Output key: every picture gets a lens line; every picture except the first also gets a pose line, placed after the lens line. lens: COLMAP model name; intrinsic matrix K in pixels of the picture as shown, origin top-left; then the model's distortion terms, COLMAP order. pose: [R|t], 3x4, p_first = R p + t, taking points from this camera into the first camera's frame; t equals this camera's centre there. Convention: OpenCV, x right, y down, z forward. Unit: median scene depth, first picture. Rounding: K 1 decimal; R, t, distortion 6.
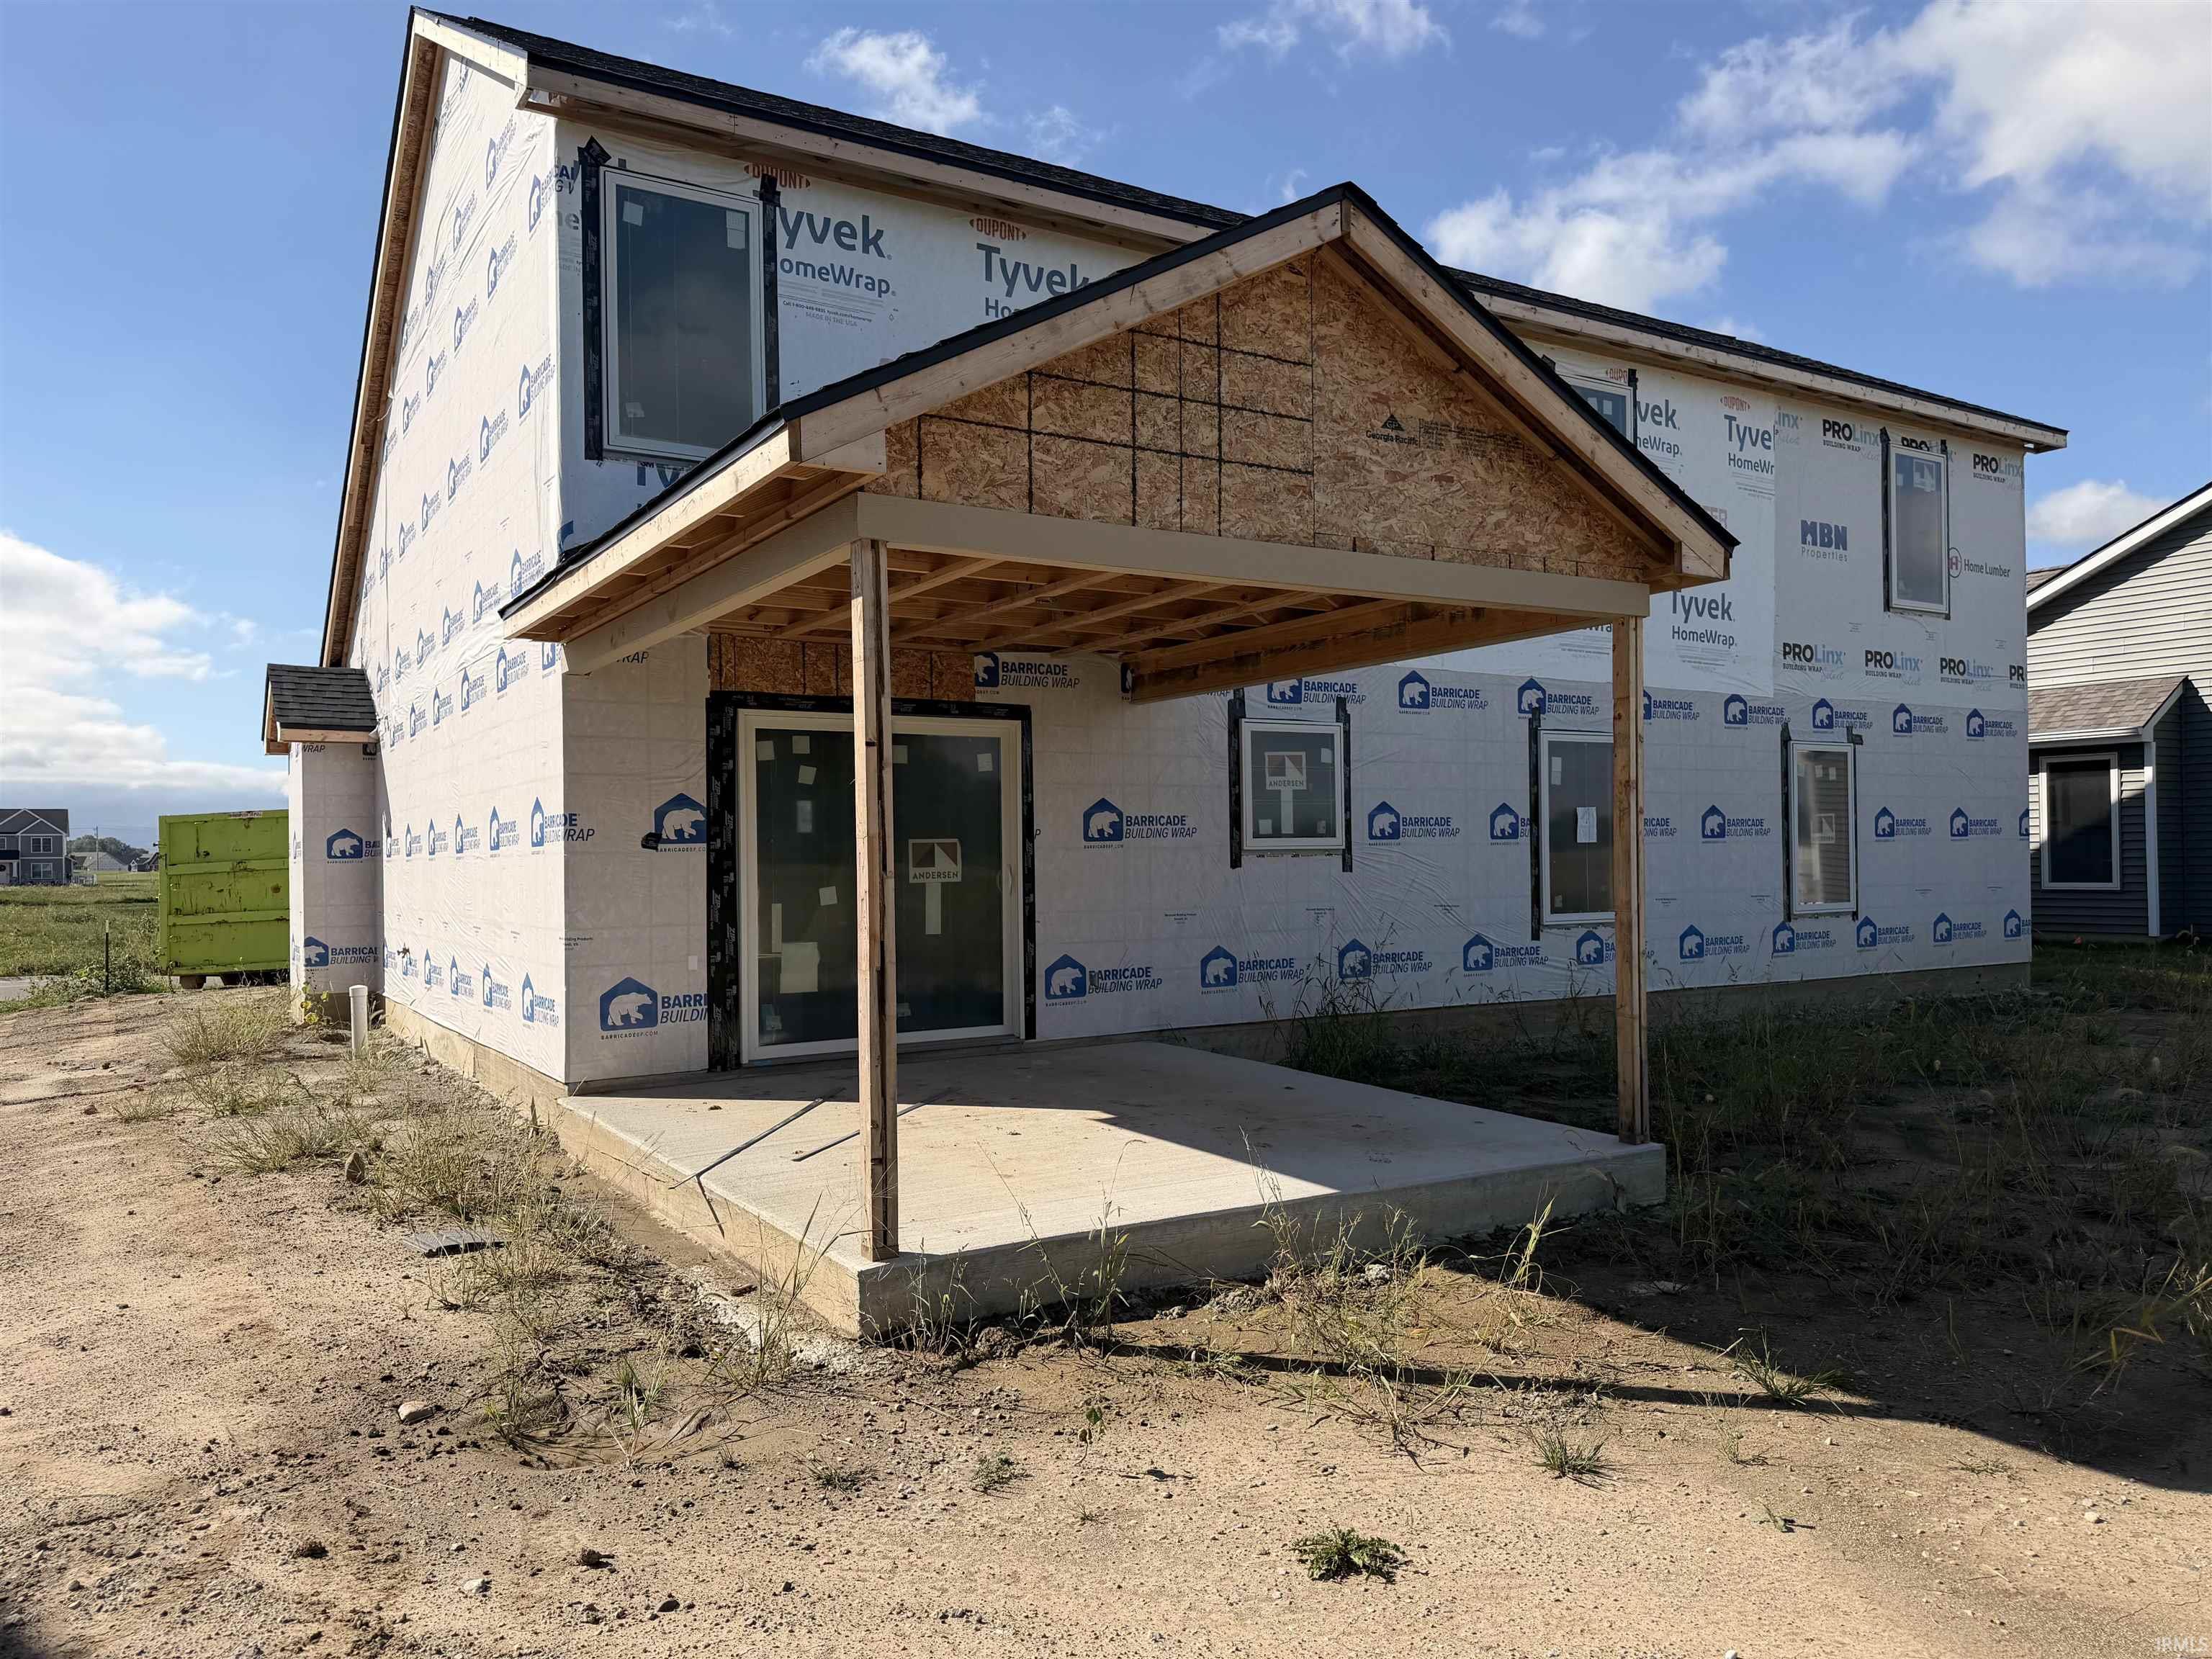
lens RADIAL K [[1569.3, 0, 1103.4], [0, 1569.3, 901.9], [0, 0, 1]] dist [0.077748, -0.095760]
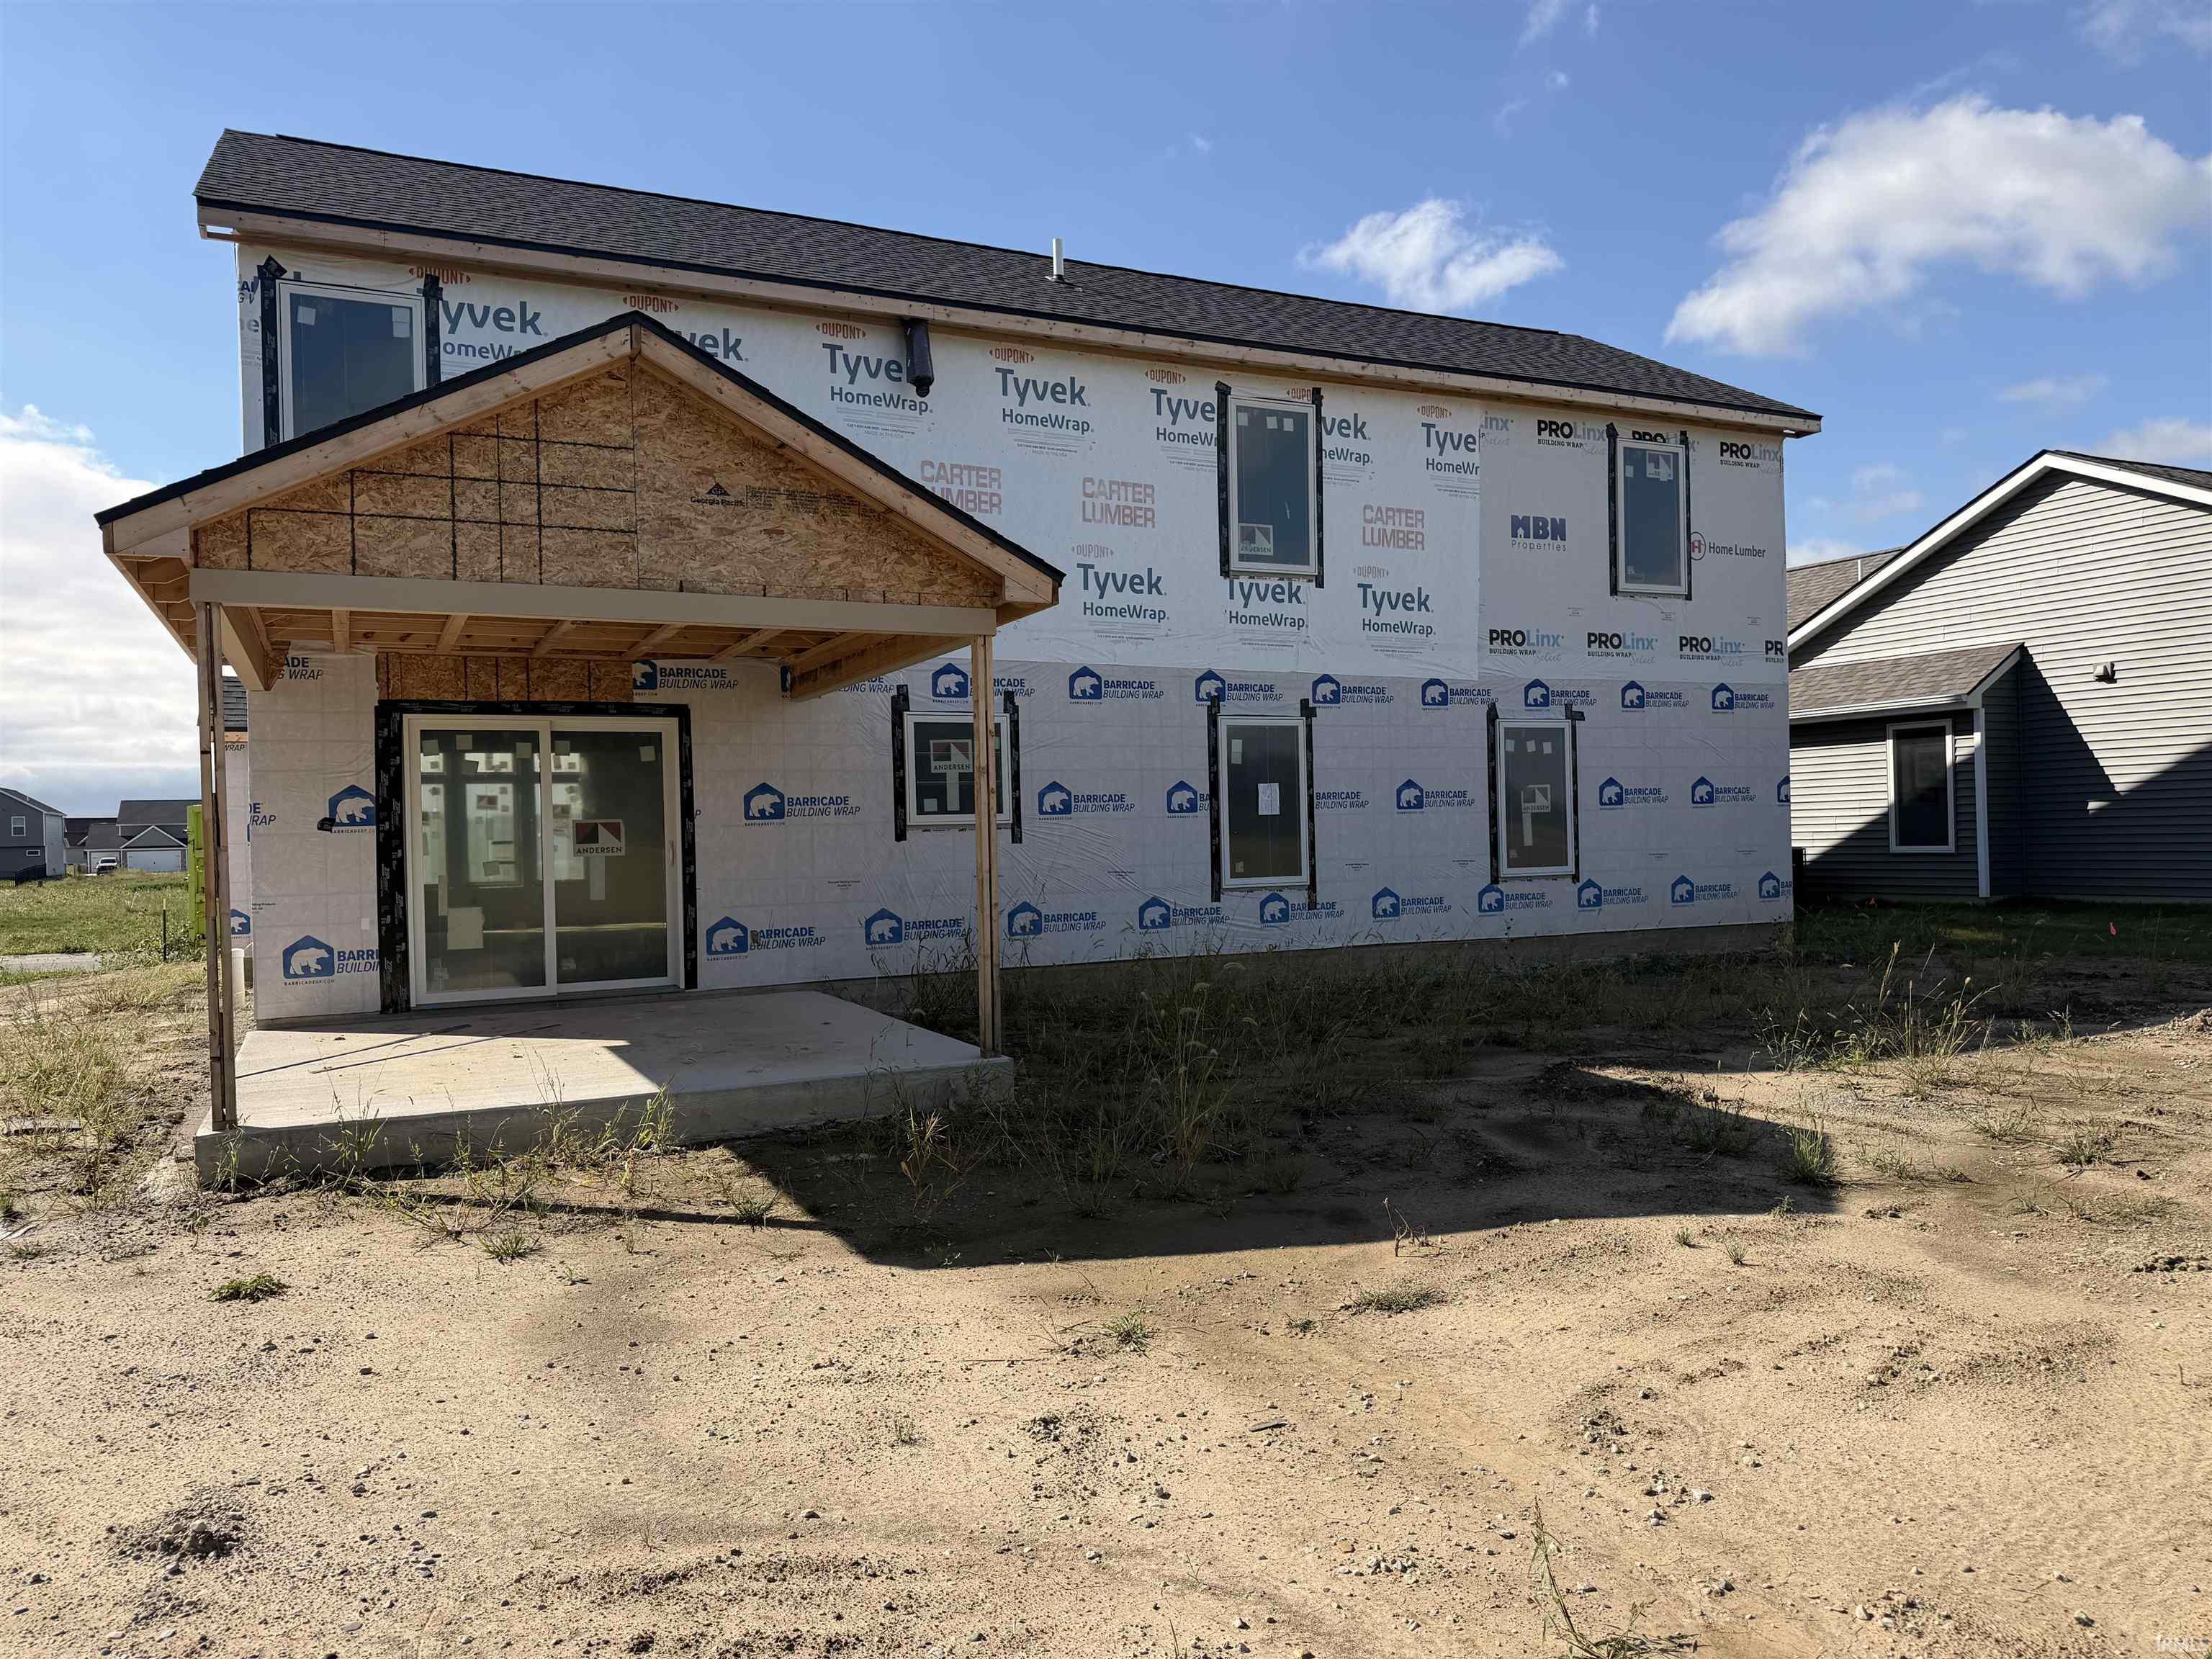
lens RADIAL K [[1569.3, 0, 1112.6], [0, 1569.3, 880.9], [0, 0, 1]] dist [0.077748, -0.095760]
pose [[0.995543, -0.010144, -0.093764, 0.376527], [0.010262, 0.999947, 0.000777, 0.009167], [0.093751, -0.001736, 0.995594, -0.147216]]
